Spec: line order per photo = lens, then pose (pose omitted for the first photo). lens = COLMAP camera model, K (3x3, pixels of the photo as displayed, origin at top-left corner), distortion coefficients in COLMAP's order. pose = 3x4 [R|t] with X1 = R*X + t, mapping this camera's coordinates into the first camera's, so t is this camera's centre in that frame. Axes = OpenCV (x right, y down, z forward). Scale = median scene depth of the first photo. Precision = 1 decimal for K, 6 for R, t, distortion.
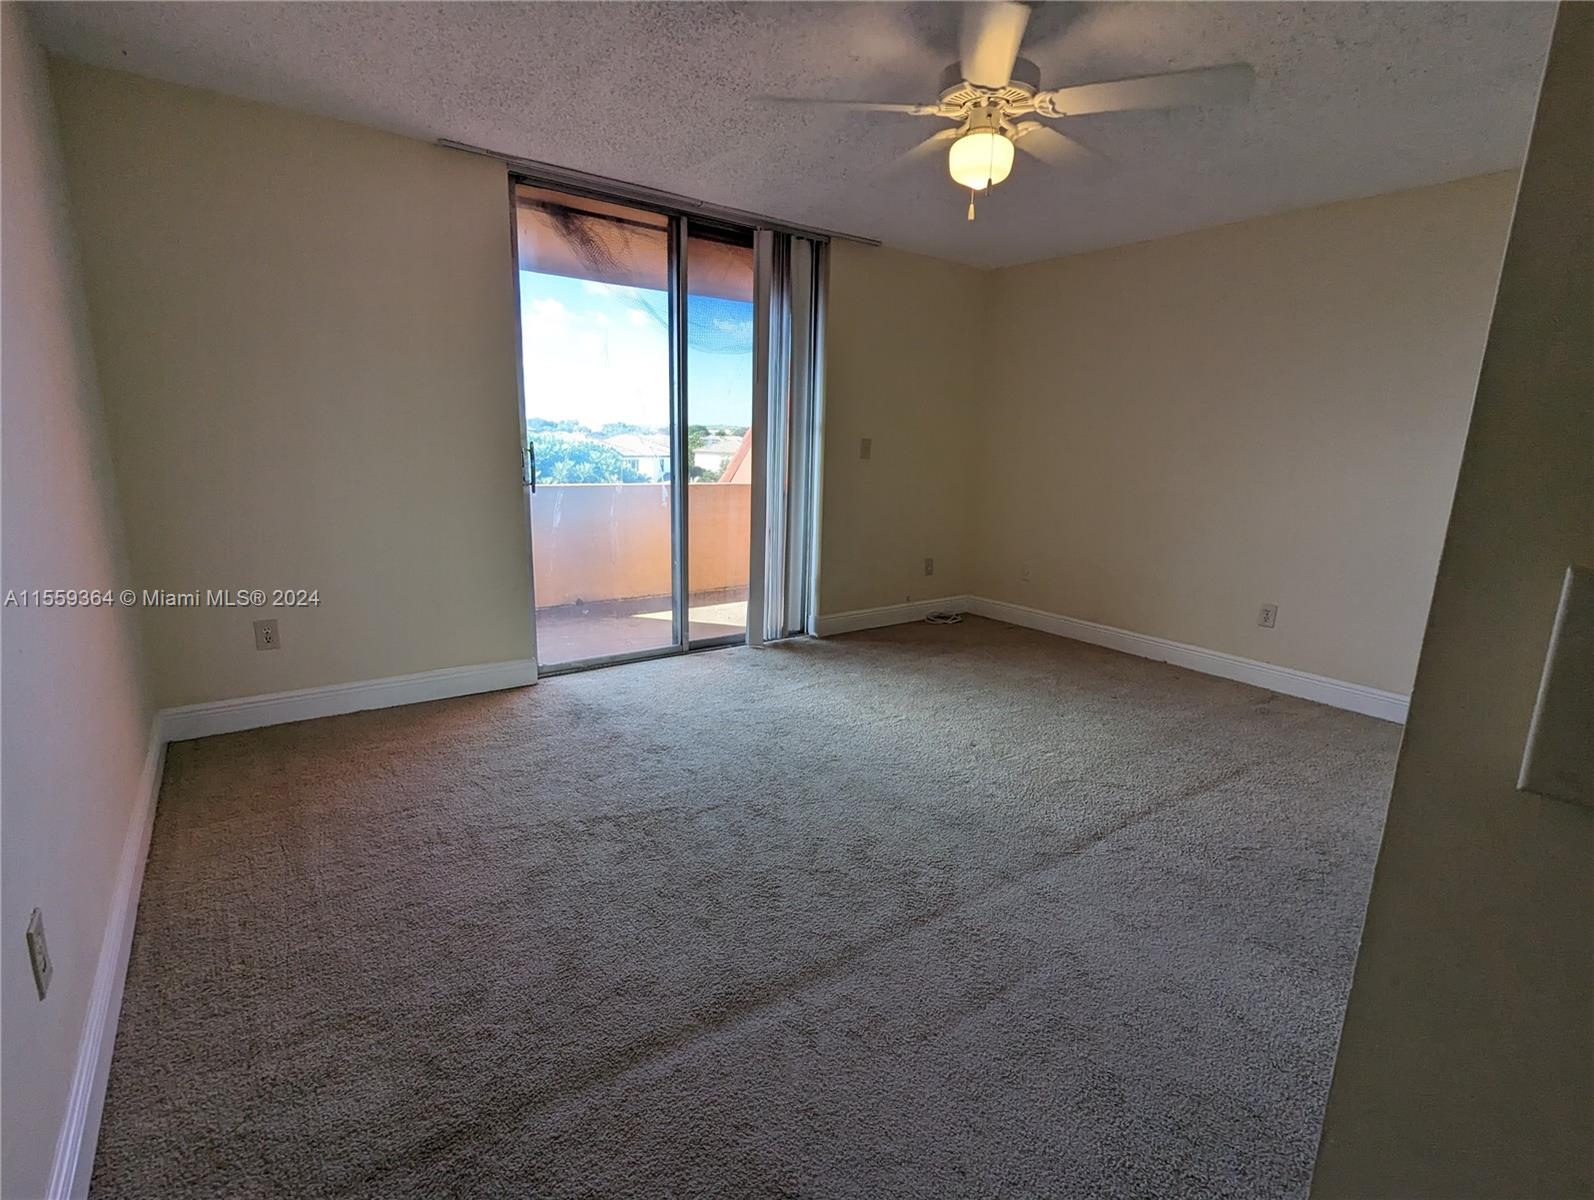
lens RADIAL K [[757.8, 0, 804.3], [0, 757.8, 607.1], [0, 0, 1]] dist [0.000183, 0.000722]
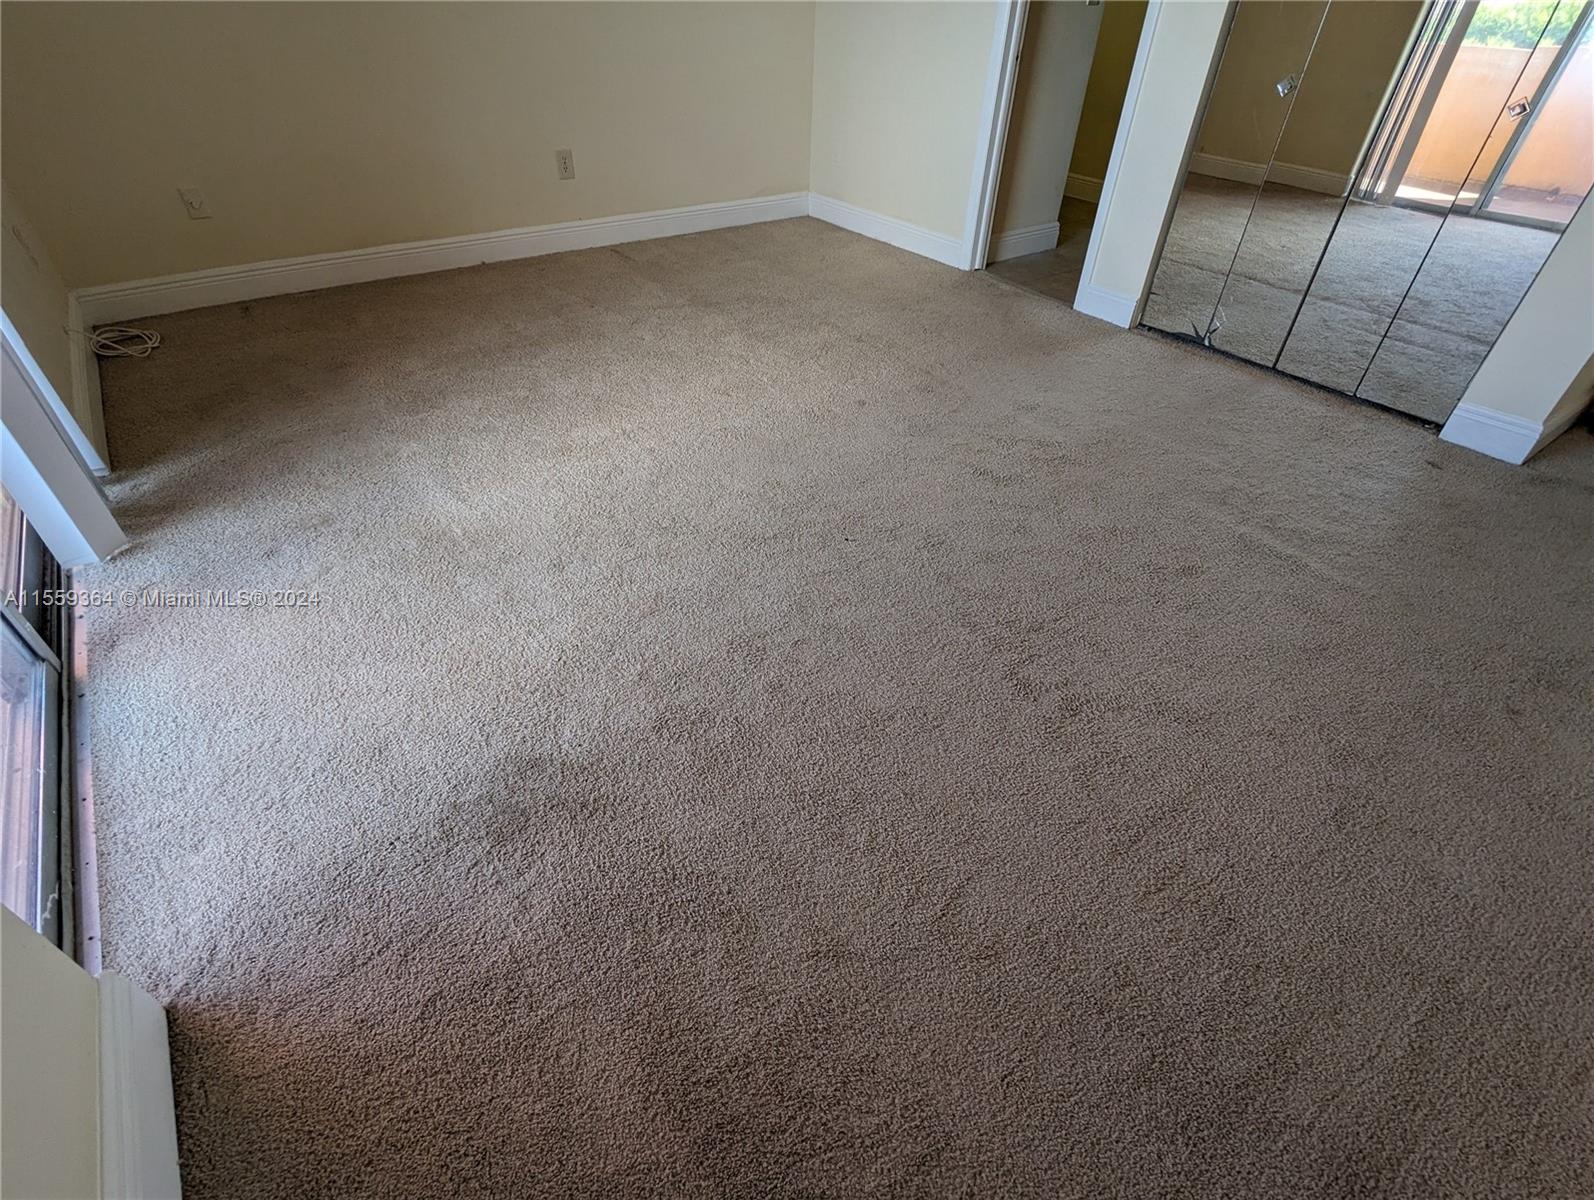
lens RADIAL K [[757.8, 0, 804.3], [0, 757.8, 607.1], [0, 0, 1]] dist [0.000183, 0.000722]
pose [[-0.011759, -0.657922, 0.752994, -0.423638], [0.192017, 0.737546, 0.647422, -0.126536], [-0.981321, 0.152201, 0.117660, 0.657374]]
